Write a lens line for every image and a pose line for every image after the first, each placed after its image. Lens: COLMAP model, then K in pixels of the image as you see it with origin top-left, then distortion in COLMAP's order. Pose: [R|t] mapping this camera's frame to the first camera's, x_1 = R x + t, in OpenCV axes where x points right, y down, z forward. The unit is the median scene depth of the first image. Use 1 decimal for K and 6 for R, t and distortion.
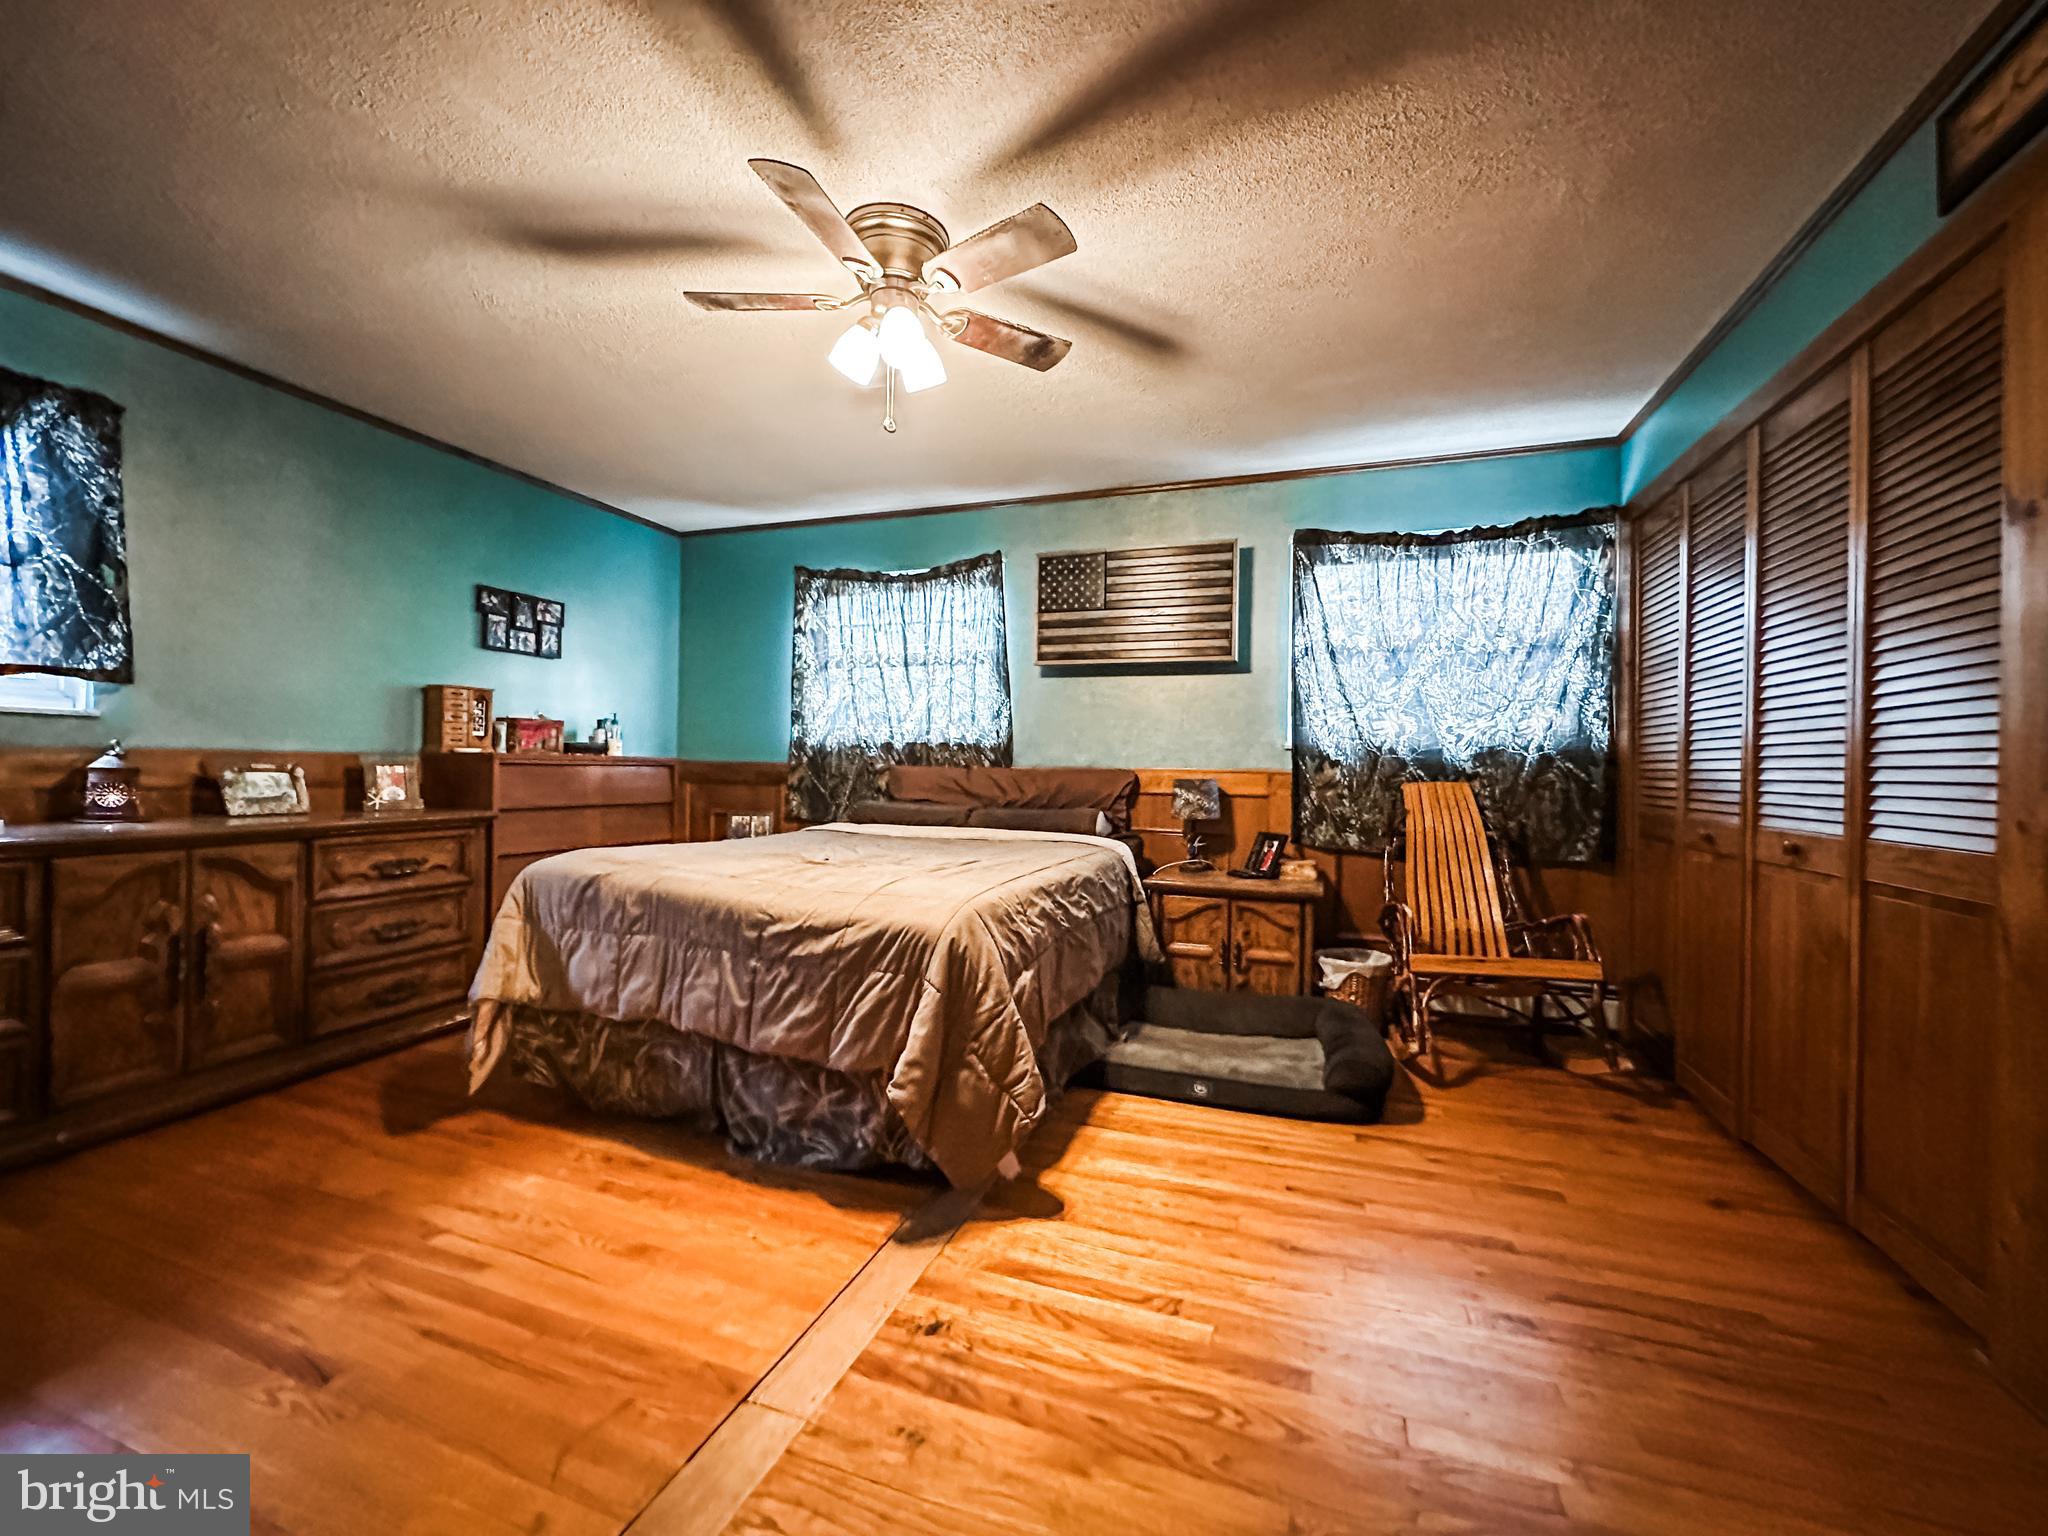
lens RADIAL K [[815.5, 0, 1025.3], [0, 815.5, 767.0], [0, 0, 1]] dist [-0.002409, 0.000130]
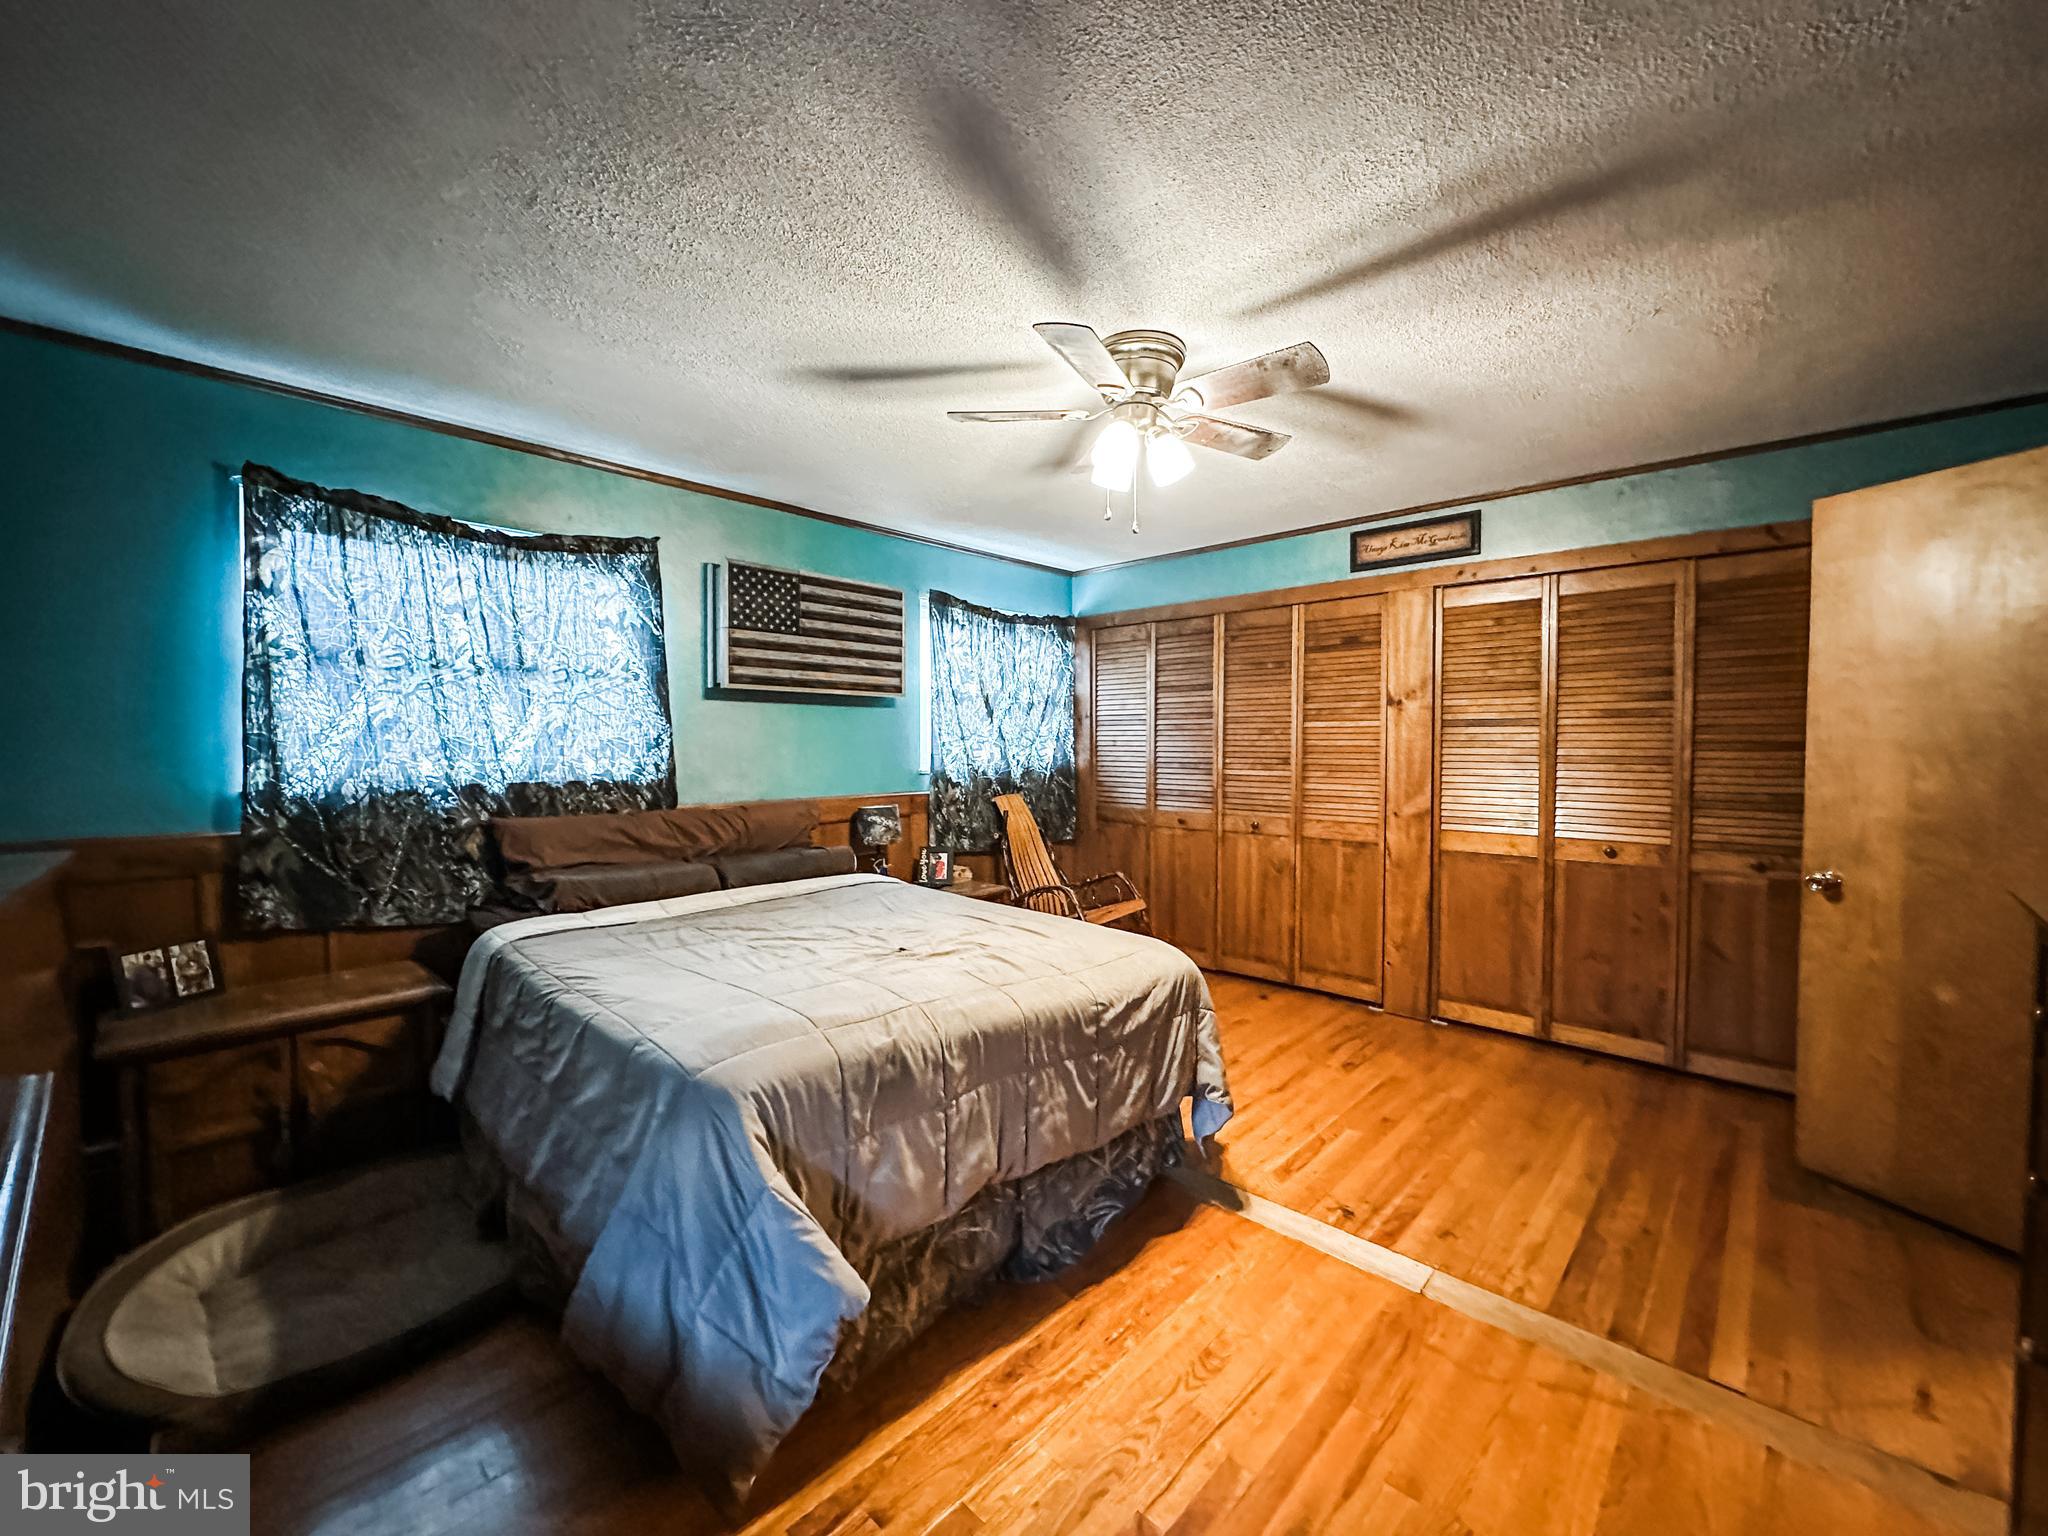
lens RADIAL K [[815.5, 0, 1027.2], [0, 815.5, 763.0], [0, 0, 1]] dist [-0.002409, 0.000130]
pose [[0.400389, -0.038422, 0.915539, -0.717848], [0.006019, 0.999209, 0.039302, -0.085789], [-0.916326, -0.010226, 0.400304, 0.400842]]
